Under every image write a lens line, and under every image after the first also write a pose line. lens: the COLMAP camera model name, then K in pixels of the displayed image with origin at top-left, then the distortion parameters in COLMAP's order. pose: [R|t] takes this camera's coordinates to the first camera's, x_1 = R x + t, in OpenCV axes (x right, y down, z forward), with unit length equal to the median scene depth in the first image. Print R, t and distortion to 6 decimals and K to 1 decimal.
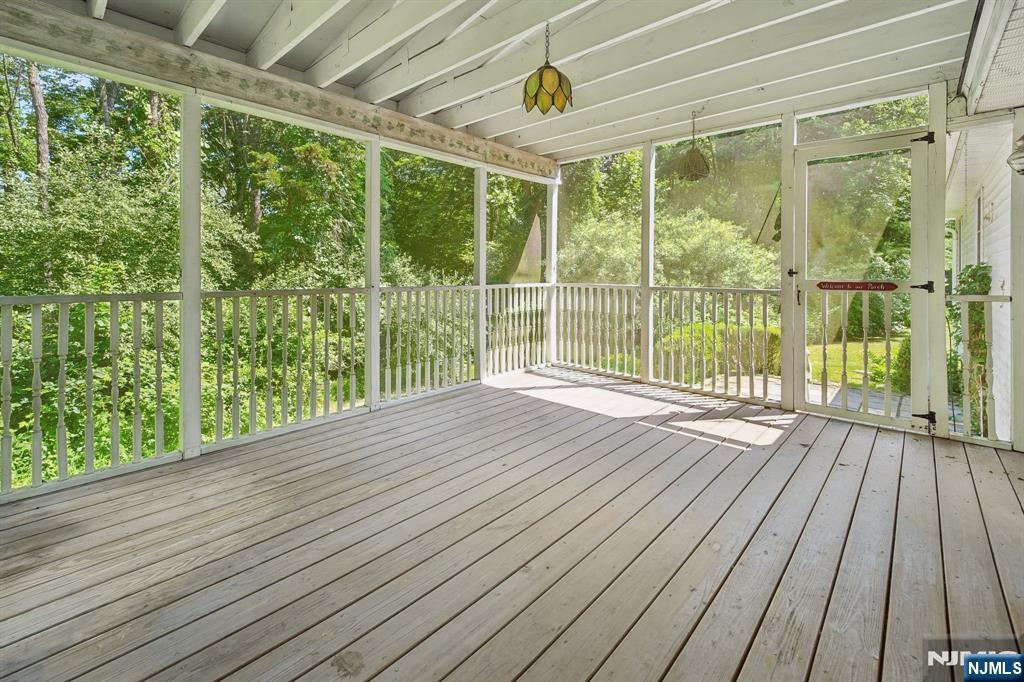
lens RADIAL K [[450.3, 0, 513.8], [0, 450.3, 289.5], [0, 0, 1]] dist [0.015619, -0.001000]
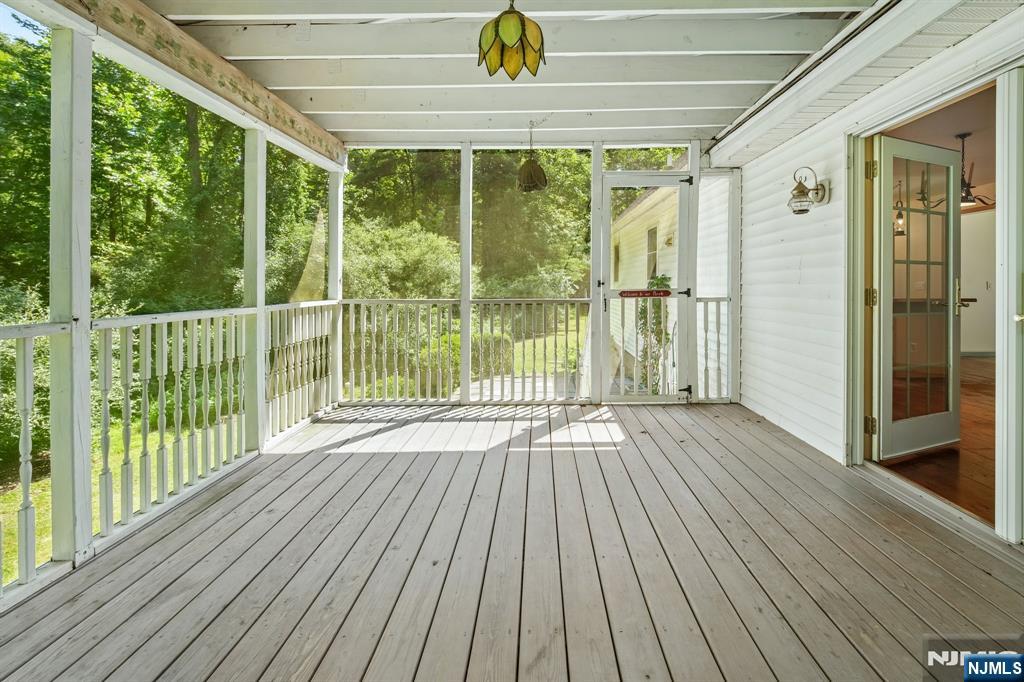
lens RADIAL K [[458.6, 0, 514.0], [0, 458.6, 305.1], [0, 0, 1]] dist [0.002008, -0.000751]
pose [[0.738837, -0.041799, 0.672587, -0.251772], [0.038945, 0.999055, 0.019307, -0.010226], [-0.672758, 0.011929, 0.739767, 0.237312]]
